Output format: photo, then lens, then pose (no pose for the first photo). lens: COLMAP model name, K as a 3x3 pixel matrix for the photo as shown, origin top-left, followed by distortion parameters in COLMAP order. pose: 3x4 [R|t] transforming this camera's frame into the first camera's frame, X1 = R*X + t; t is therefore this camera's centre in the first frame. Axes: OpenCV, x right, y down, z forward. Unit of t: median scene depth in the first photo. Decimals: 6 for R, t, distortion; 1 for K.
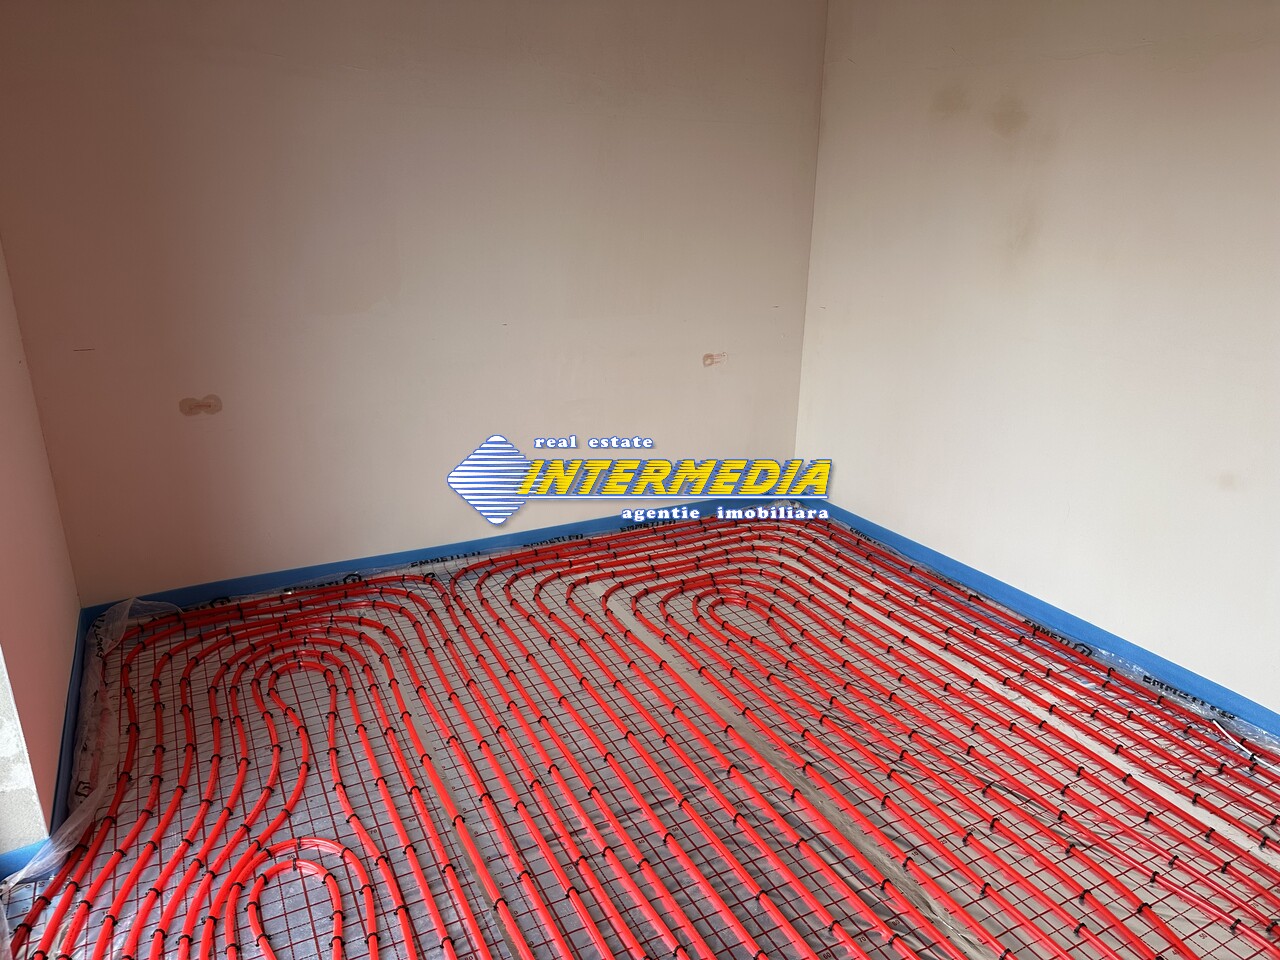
lens RADIAL K [[903.8, 0, 647.9], [0, 903.8, 469.2], [0, 0, 1]] dist [0.040458, -0.044031]
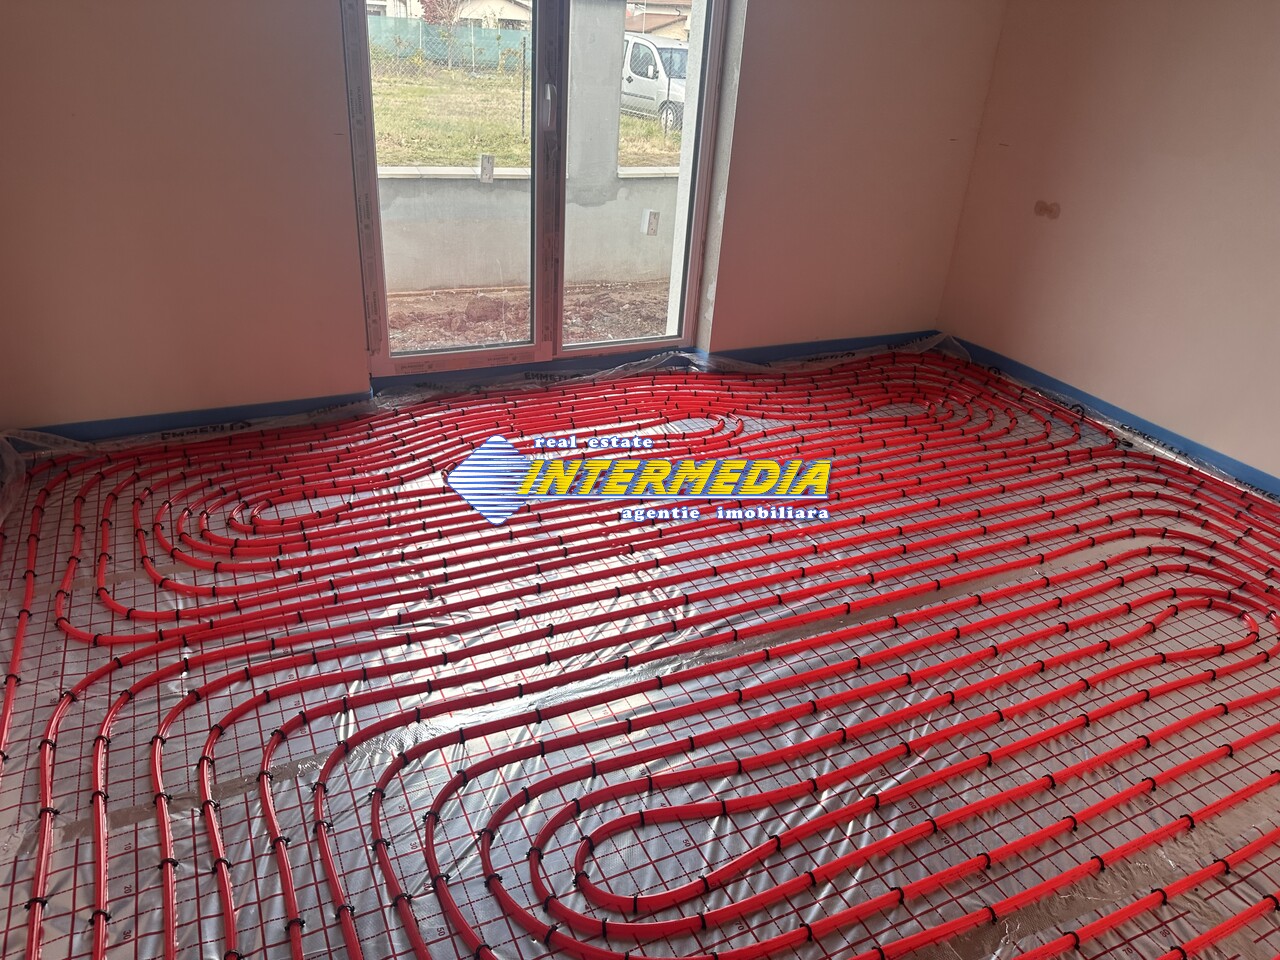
lens RADIAL K [[903.8, 0, 639.4], [0, 903.8, 480.1], [0, 0, 1]] dist [0.040458, -0.044031]
pose [[-0.033495, 0.447070, -0.893872, 0.946697], [-0.362896, 0.827892, 0.427669, -0.112836], [0.931227, 0.338708, 0.134510, 0.540629]]
